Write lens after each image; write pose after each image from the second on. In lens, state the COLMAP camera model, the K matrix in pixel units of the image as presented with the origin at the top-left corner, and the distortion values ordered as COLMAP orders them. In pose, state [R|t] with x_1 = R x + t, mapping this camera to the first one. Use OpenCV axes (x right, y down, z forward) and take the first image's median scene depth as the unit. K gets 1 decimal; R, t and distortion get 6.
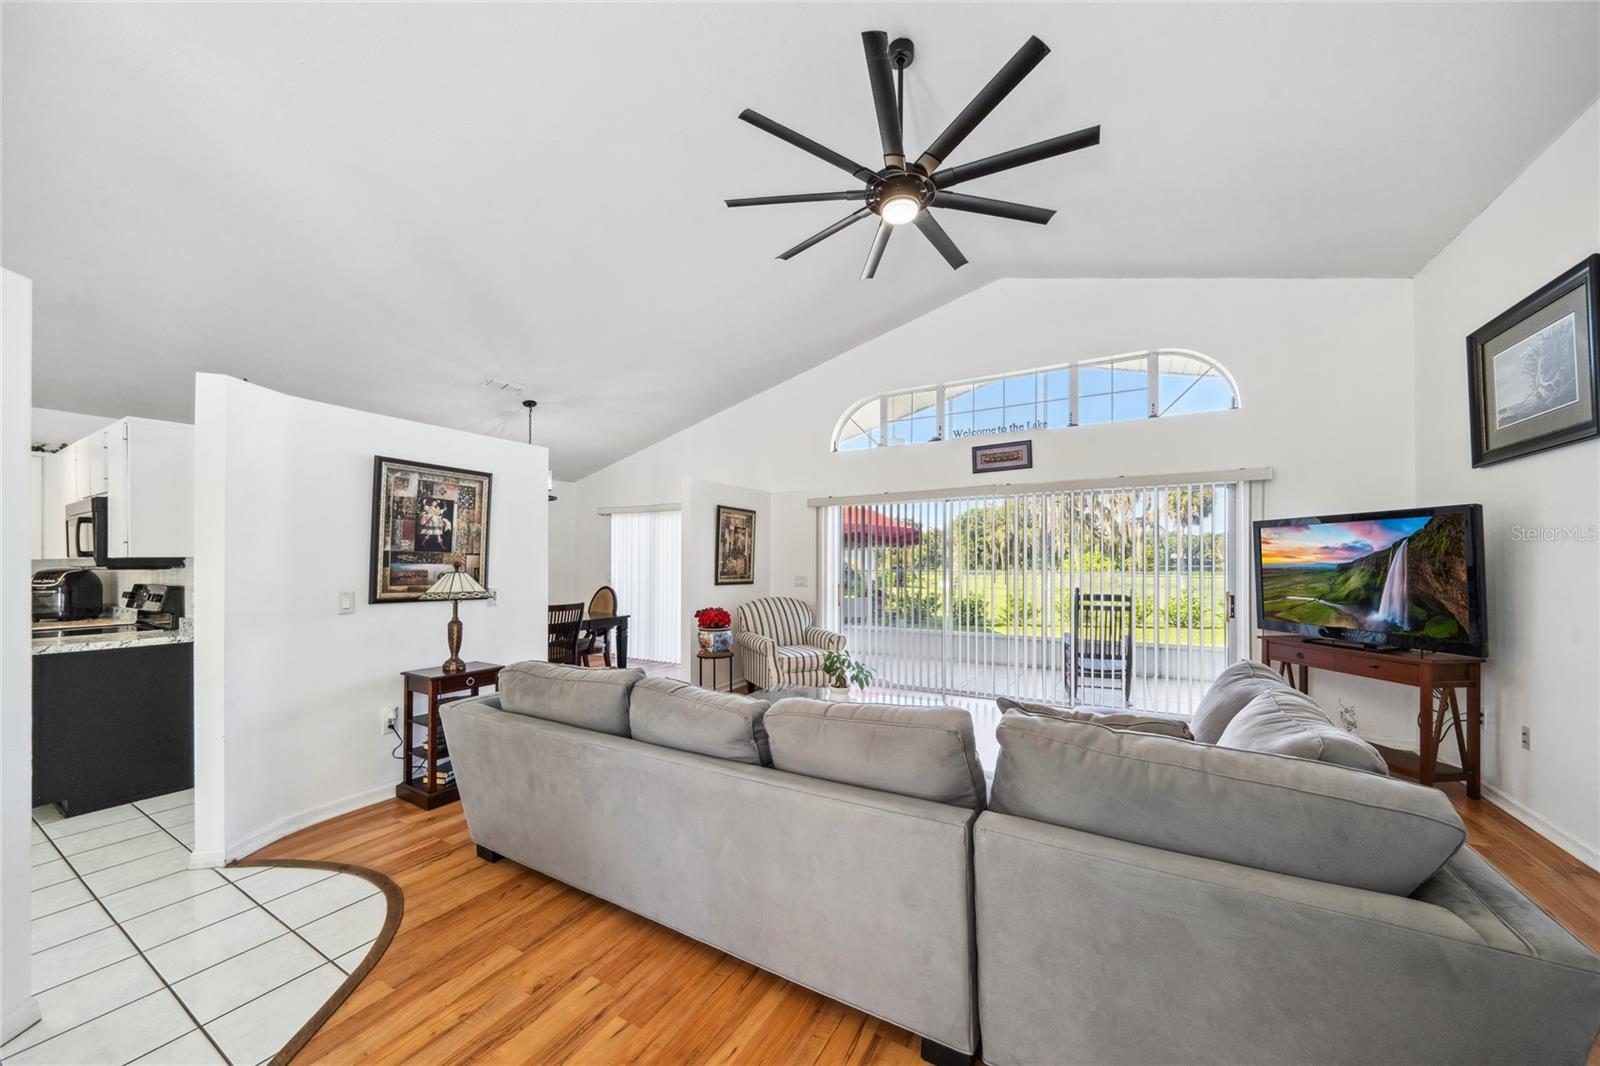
lens RADIAL K [[564.6, 0, 810.6], [0, 564.6, 557.9], [0, 0, 1]] dist [-0.001755, -0.000172]
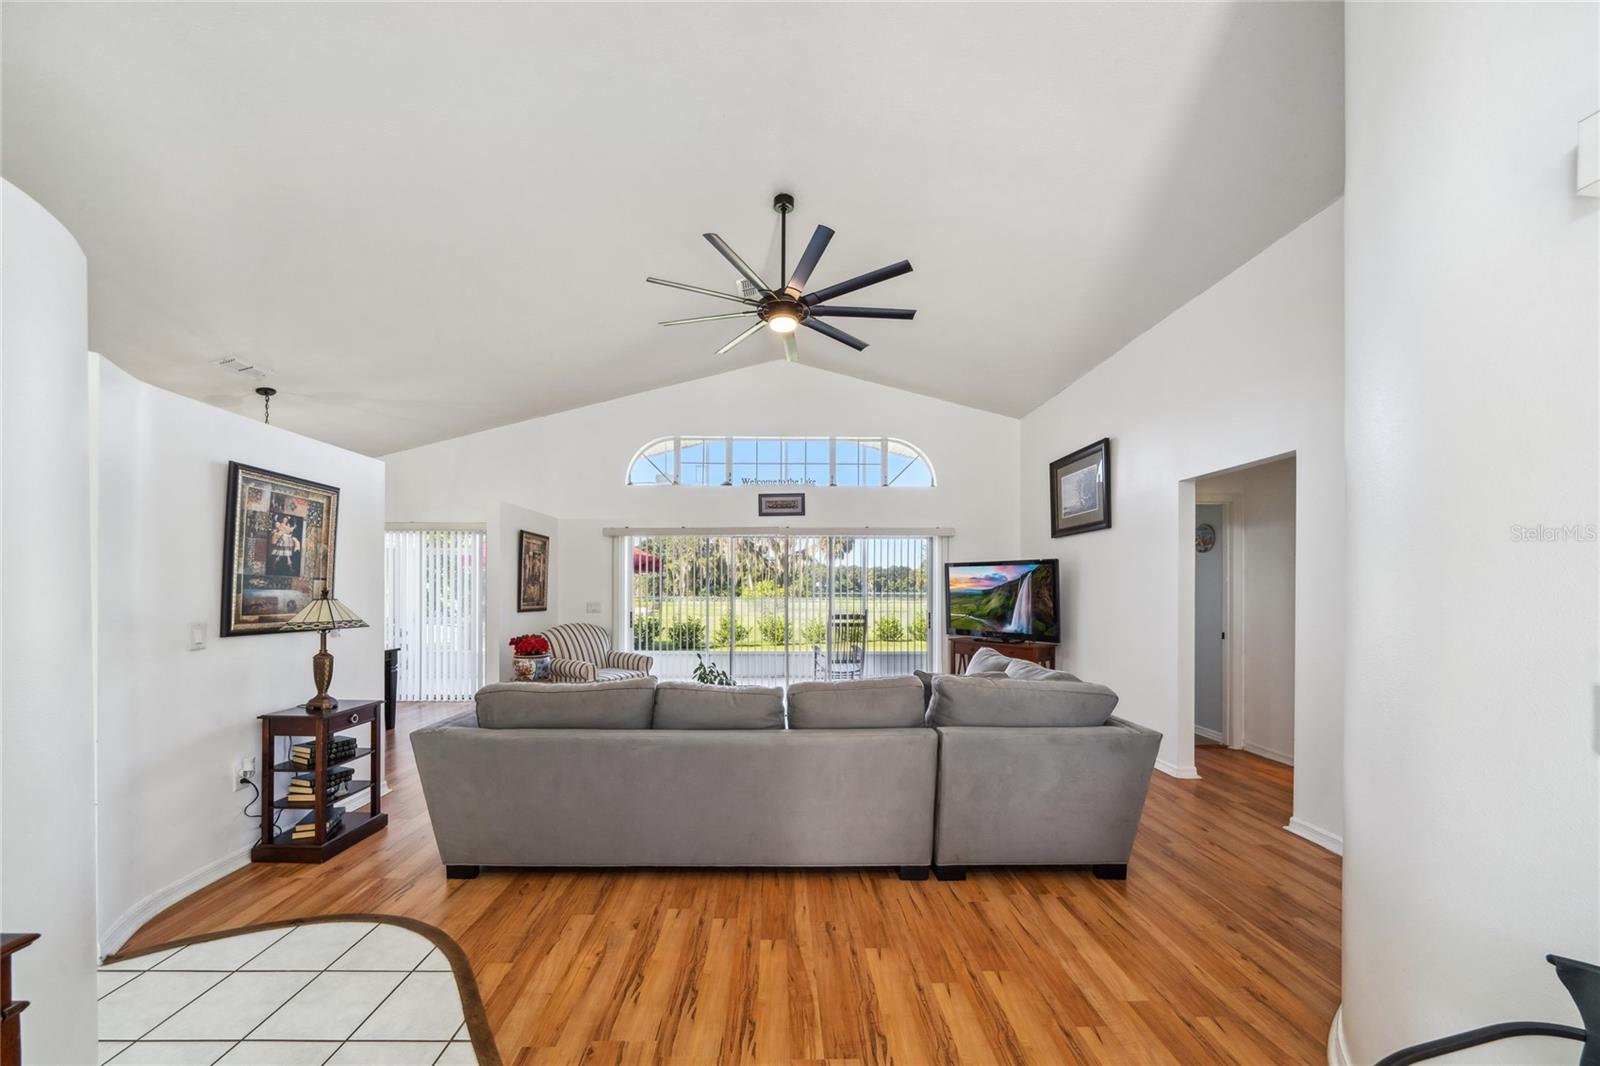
lens RADIAL K [[570.3, 0, 792.5], [0, 570.3, 585.0], [0, 0, 1]] dist [-0.000154, 0.000024]
pose [[0.864442, 0.007722, 0.502673, -0.402317], [-0.008097, 0.999966, -0.001438, -0.001596], [-0.502667, -0.002827, 0.864476, -0.136869]]
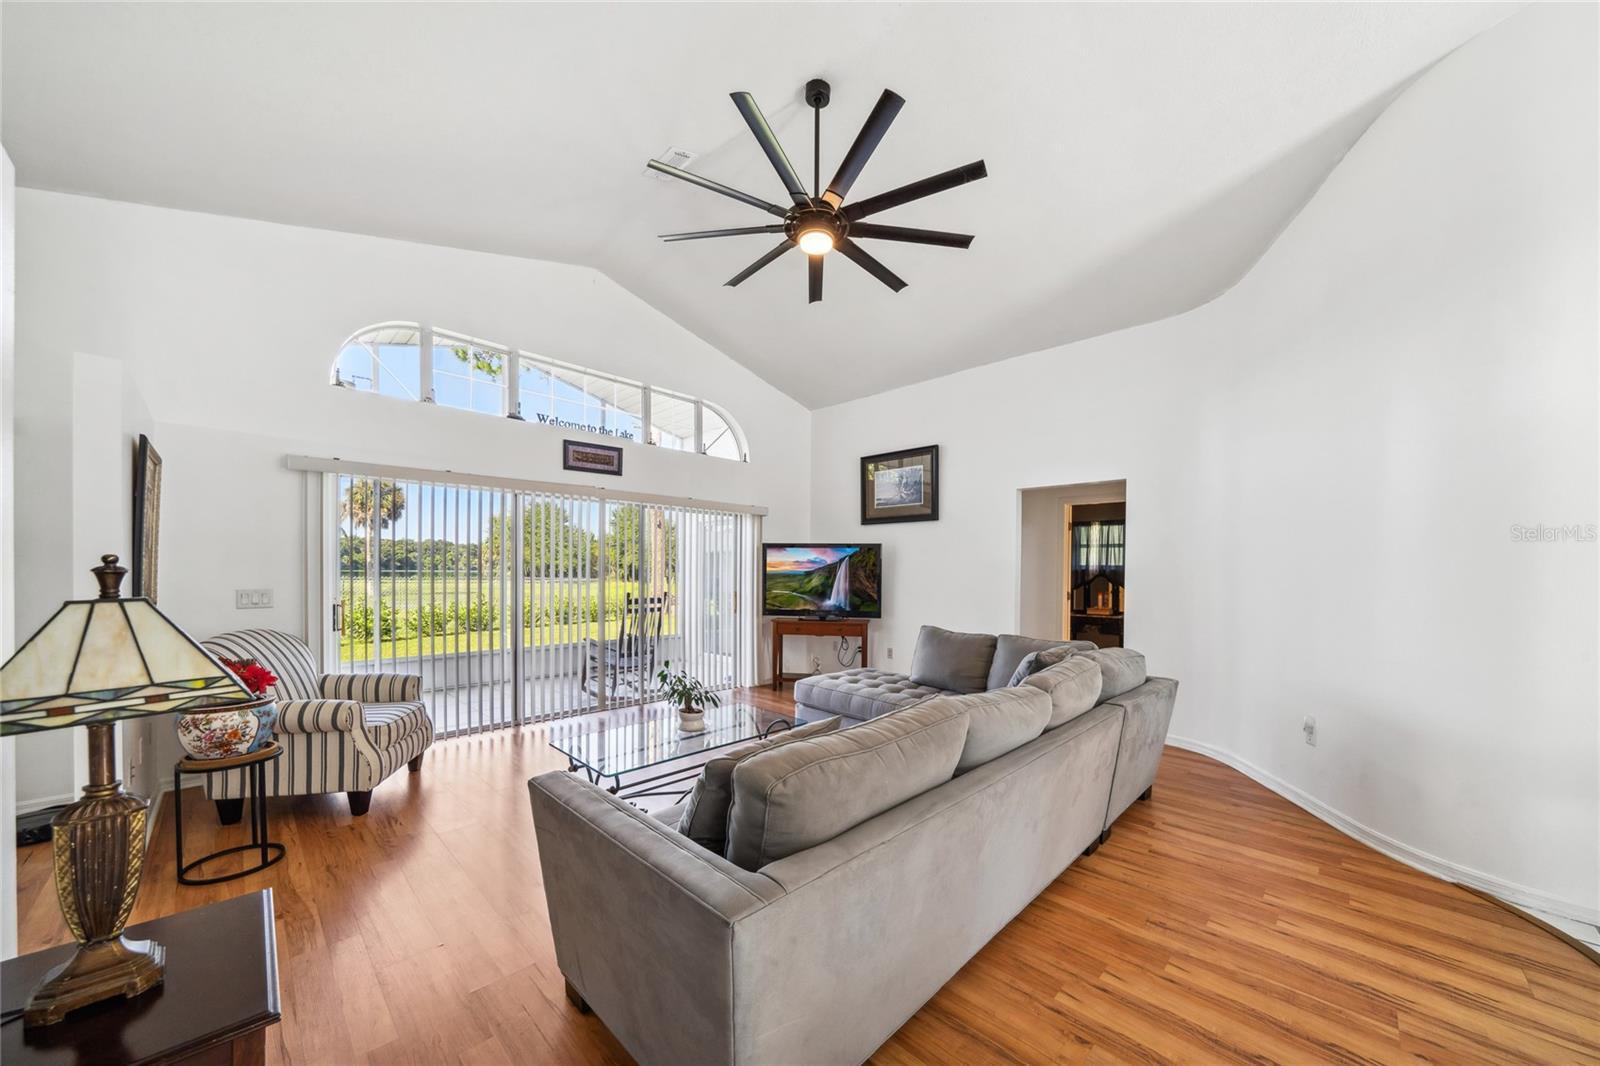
lens RADIAL K [[555.0, 0, 814.3], [0, 555.0, 572.8], [0, 0, 1]] dist [-0.001421, -0.000066]
pose [[0.261953, 0.000509, 0.965080, -0.707765], [-0.018201, 0.999825, 0.004413, 0.006503], [-0.964909, -0.018722, 0.261917, 0.588935]]
